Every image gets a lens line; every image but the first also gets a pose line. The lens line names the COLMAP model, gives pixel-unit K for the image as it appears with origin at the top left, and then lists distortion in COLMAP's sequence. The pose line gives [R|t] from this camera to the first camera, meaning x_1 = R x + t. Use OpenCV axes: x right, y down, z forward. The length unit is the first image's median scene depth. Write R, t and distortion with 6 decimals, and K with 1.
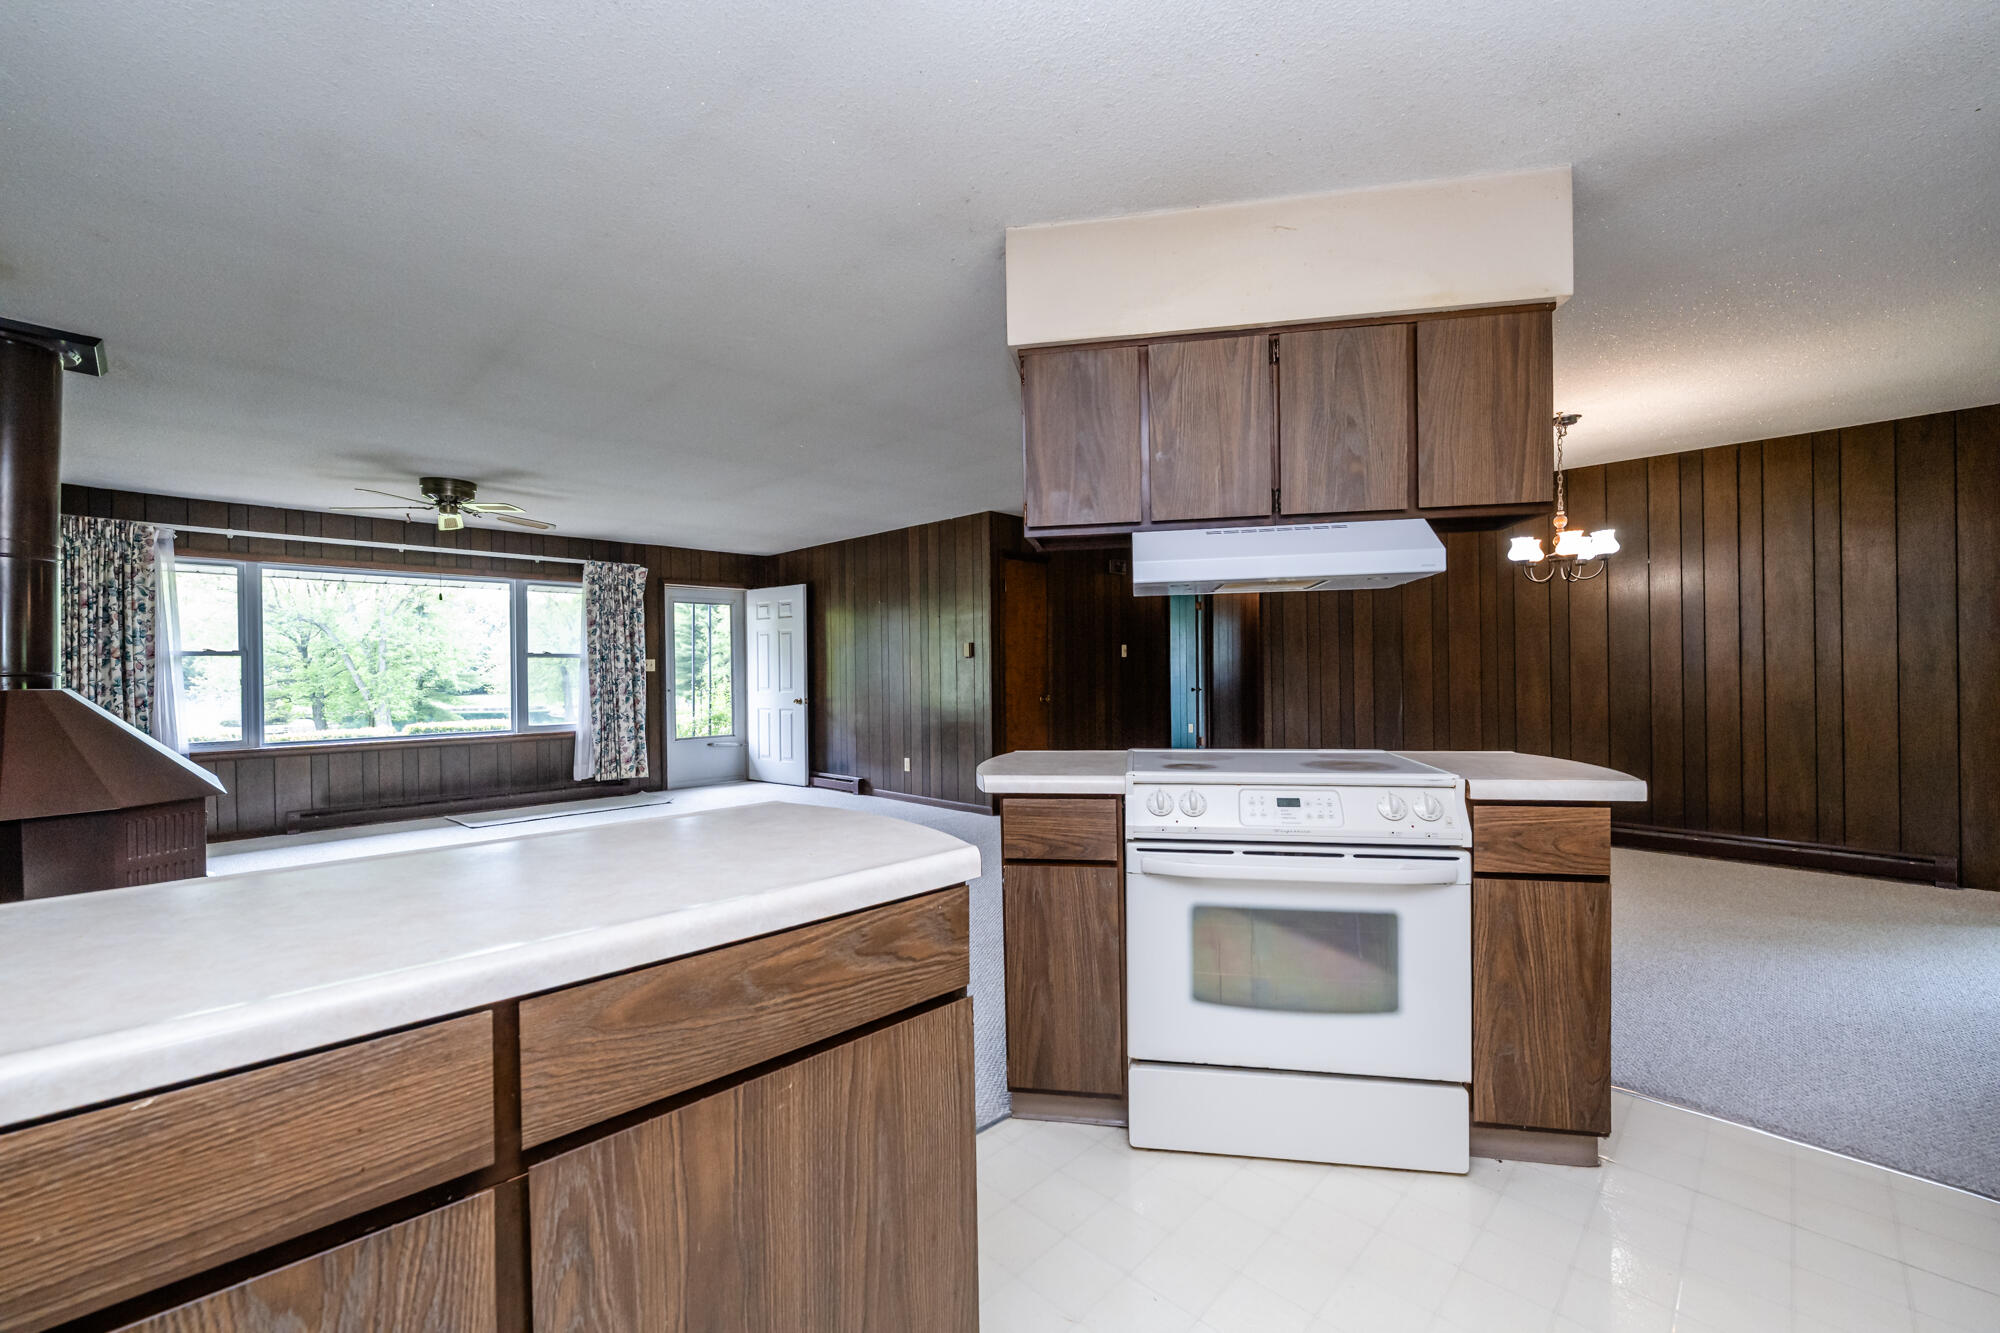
lens RADIAL K [[812.8, 0, 1000.2], [0, 812.8, 670.9], [0, 0, 1]] dist [0.001038, 0.000054]
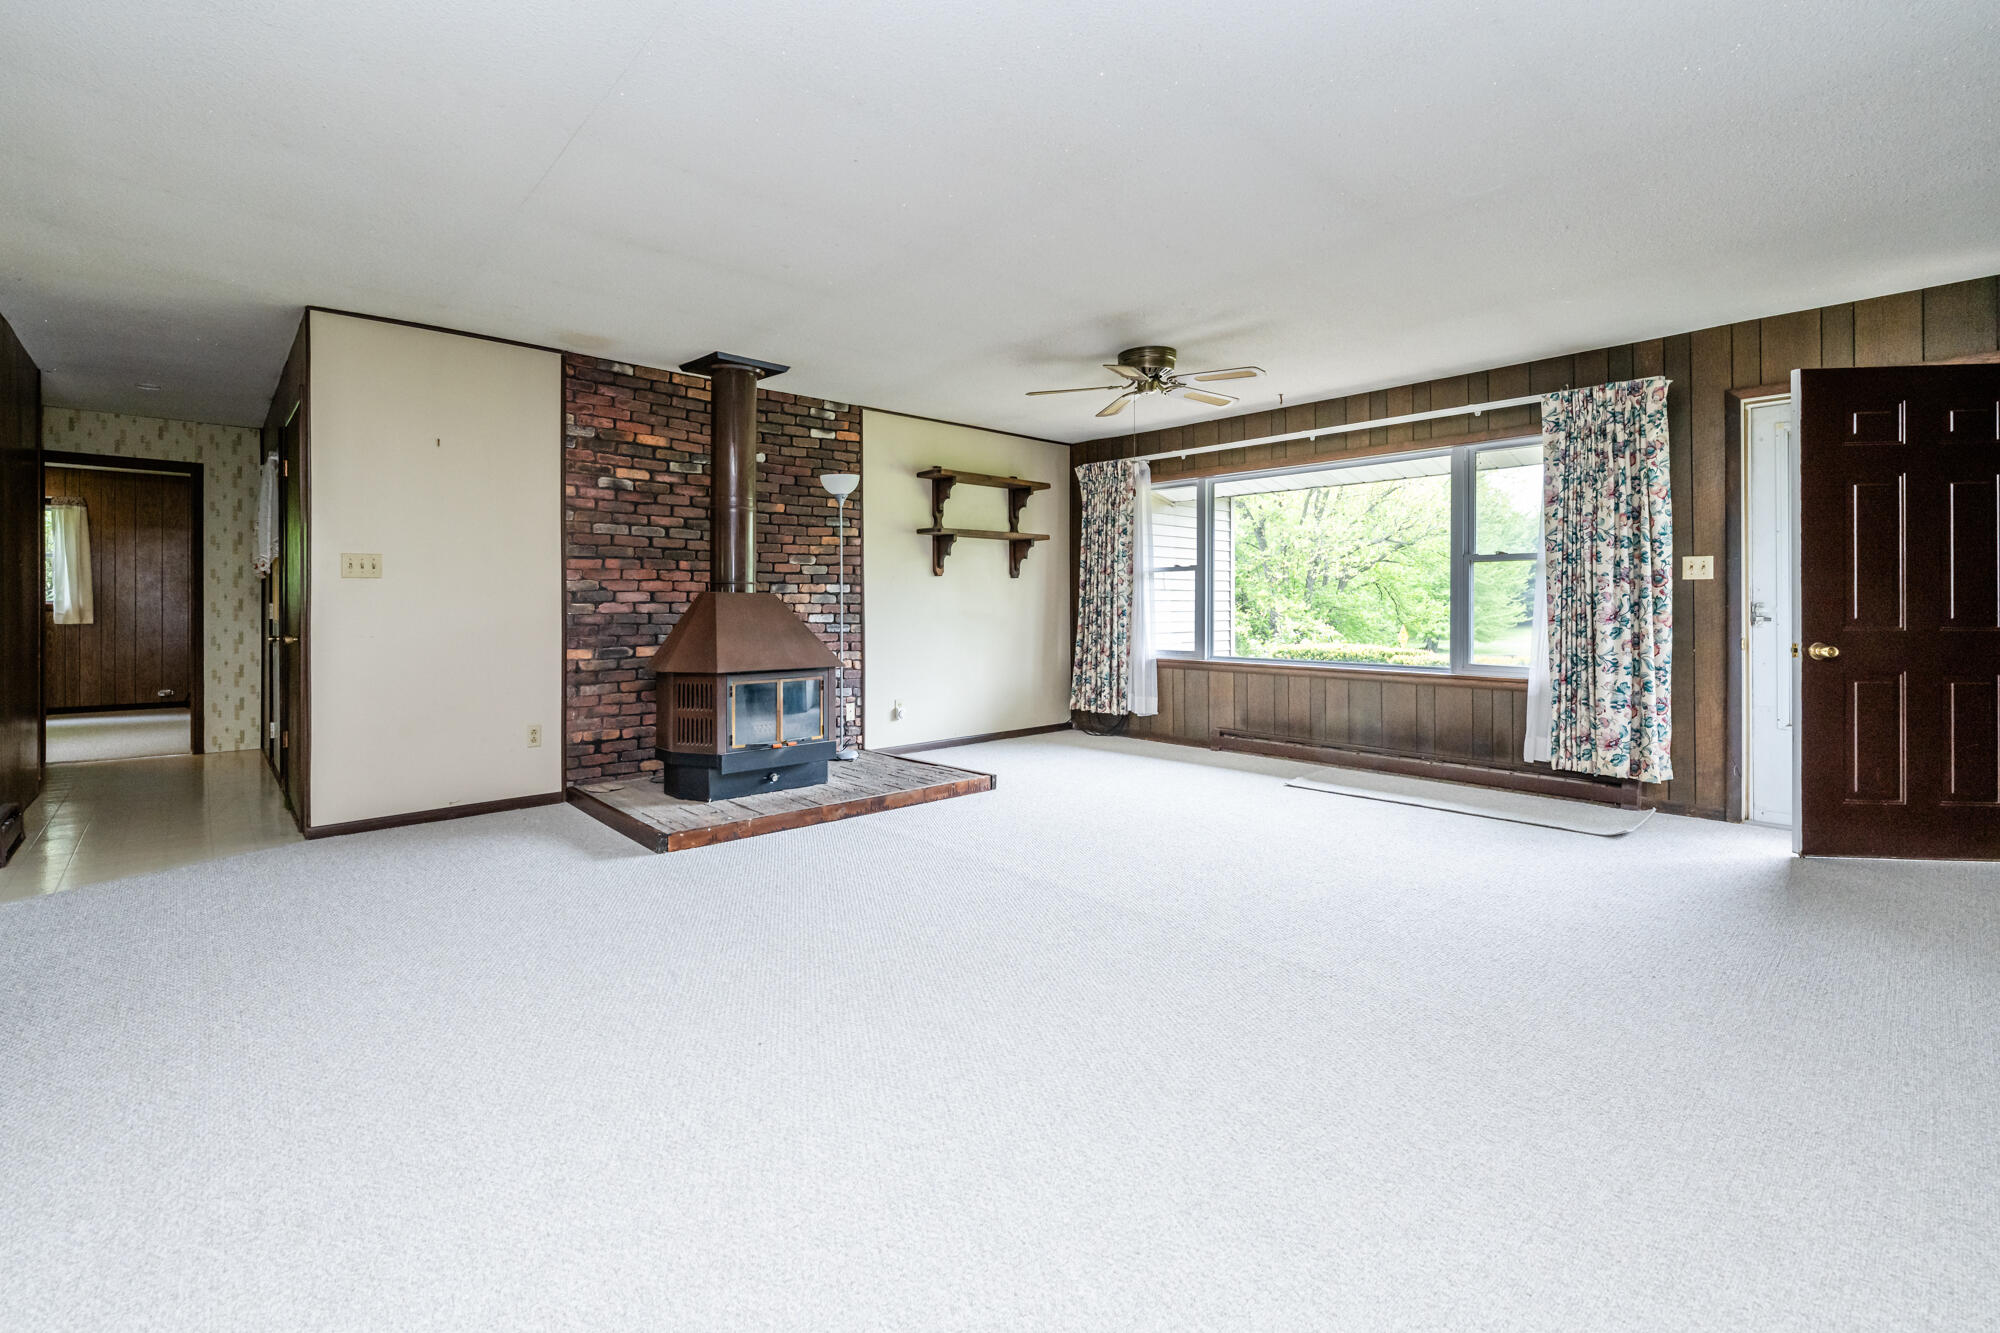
lens RADIAL K [[860.9, 0, 985.2], [0, 860.9, 605.8], [0, 0, 1]] dist [-0.000740, -0.000026]
pose [[-0.062731, 0.011067, -0.997969, 0.144889], [0.000861, 0.999939, 0.011035, 0.011336], [0.998030, -0.000167, -0.062736, 0.629590]]
